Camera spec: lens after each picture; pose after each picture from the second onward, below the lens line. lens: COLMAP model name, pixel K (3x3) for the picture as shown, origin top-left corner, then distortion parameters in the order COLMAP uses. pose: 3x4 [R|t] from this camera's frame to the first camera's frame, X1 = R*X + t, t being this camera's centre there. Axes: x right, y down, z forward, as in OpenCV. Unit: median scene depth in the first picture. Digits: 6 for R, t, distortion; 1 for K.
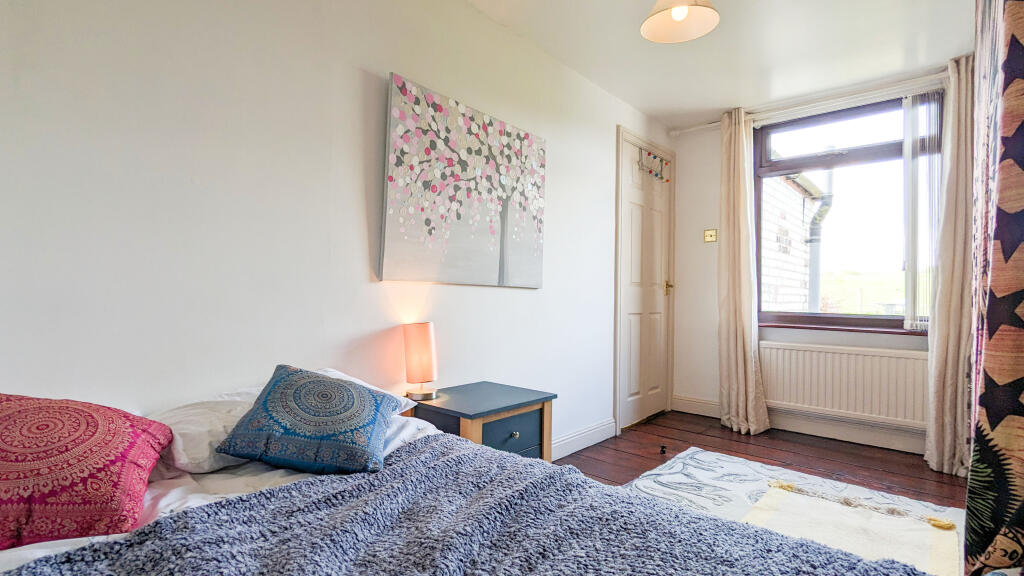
lens RADIAL K [[482.4, 0, 510.2], [0, 482.4, 287.8], [0, 0, 1]] dist [-0.013472, -0.002618]
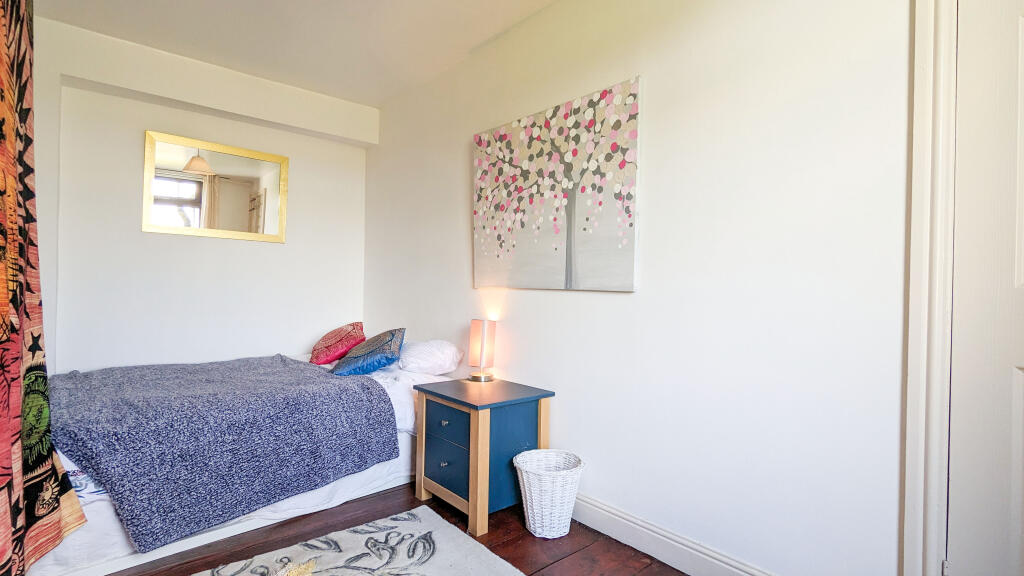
lens RADIAL K [[482.4, 0, 510.4], [0, 482.4, 294.4], [0, 0, 1]] dist [-0.013472, -0.002618]
pose [[-0.131469, -0.003500, -0.991314, 0.935834], [0.001015, 0.999993, -0.003666, 0.009762], [0.991320, -0.001489, -0.131465, 1.090976]]
